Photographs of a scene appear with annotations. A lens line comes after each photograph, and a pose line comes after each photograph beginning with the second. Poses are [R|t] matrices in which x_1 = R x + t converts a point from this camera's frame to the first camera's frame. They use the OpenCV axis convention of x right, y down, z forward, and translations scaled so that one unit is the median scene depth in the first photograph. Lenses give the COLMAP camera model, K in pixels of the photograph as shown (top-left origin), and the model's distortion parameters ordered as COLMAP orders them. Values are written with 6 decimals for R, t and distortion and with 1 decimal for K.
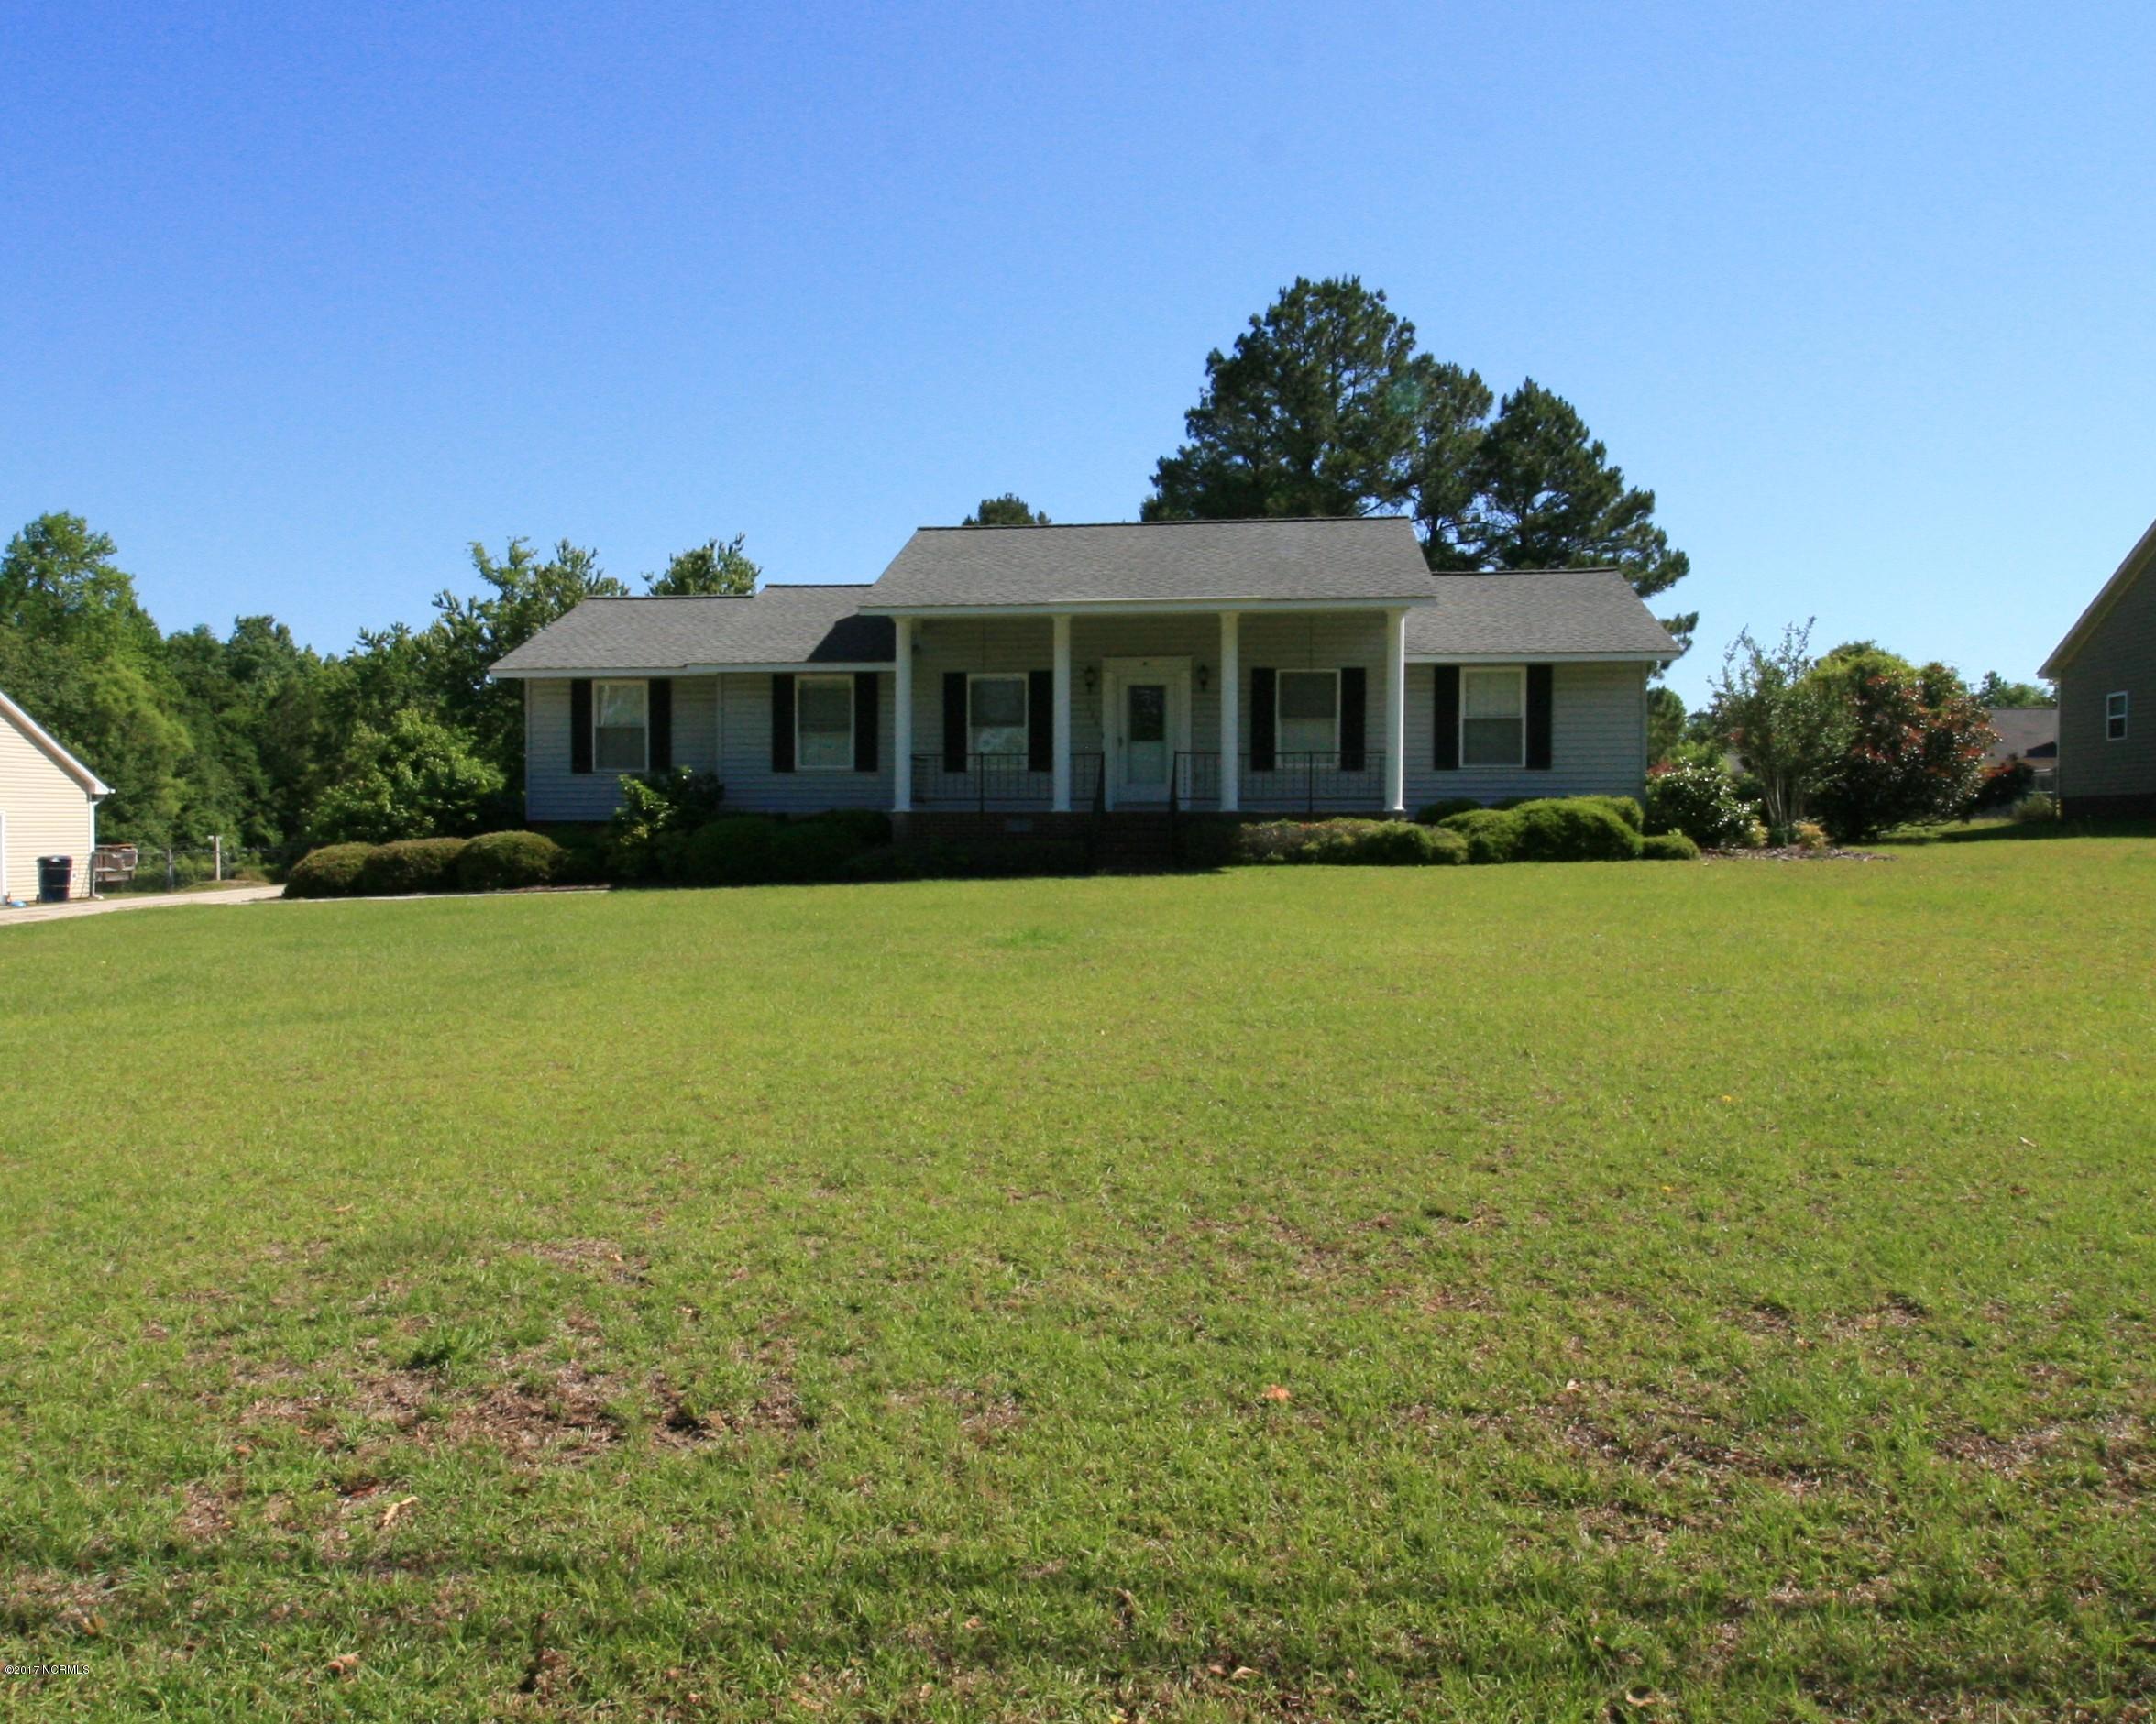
lens RADIAL K [[1297.8, 0, 1078.0], [0, 1297.8, 862.0], [0, 0, 1]] dist [-0.001268, -0.000727]
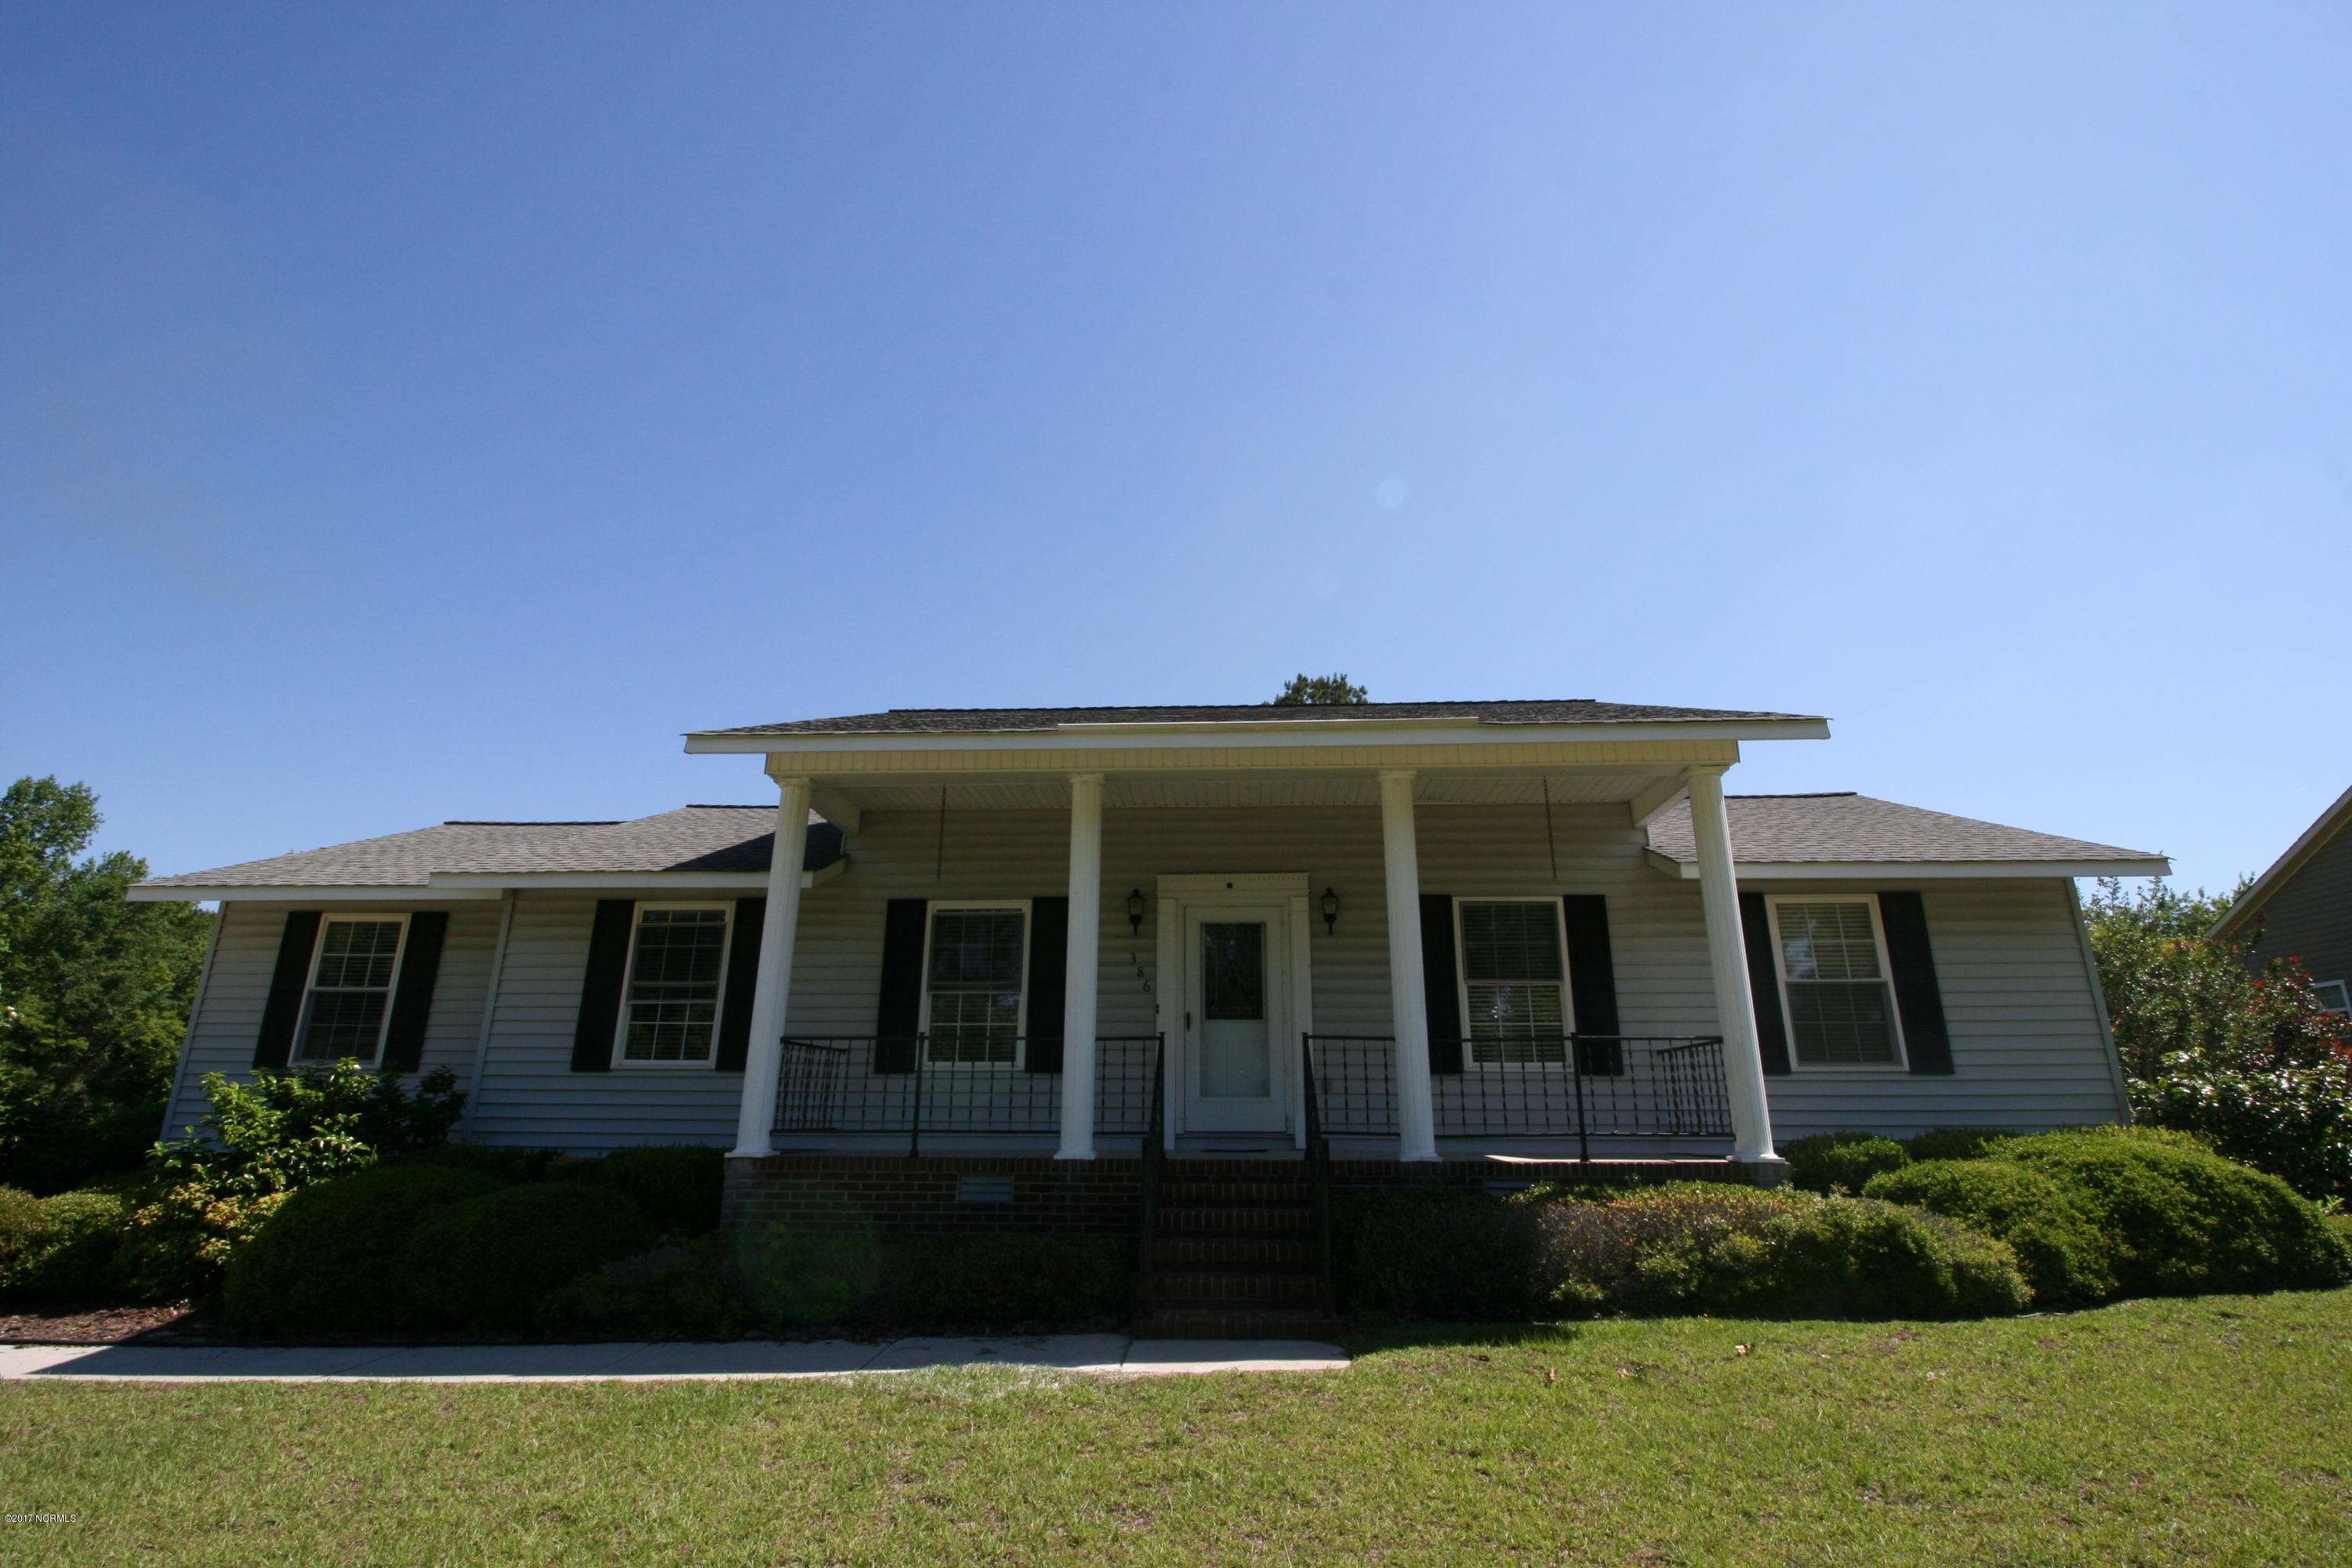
lens RADIAL K [[1110.2, 0, 1176.0], [0, 1110.2, 784.0], [0, 0, 1]] dist [-0.005057, -0.001092]
pose [[0.998786, 0.019069, 0.045424, 0.003201], [-0.003763, 0.948885, -0.315600, -0.038053], [-0.049120, 0.315046, 0.947804, 0.521892]]
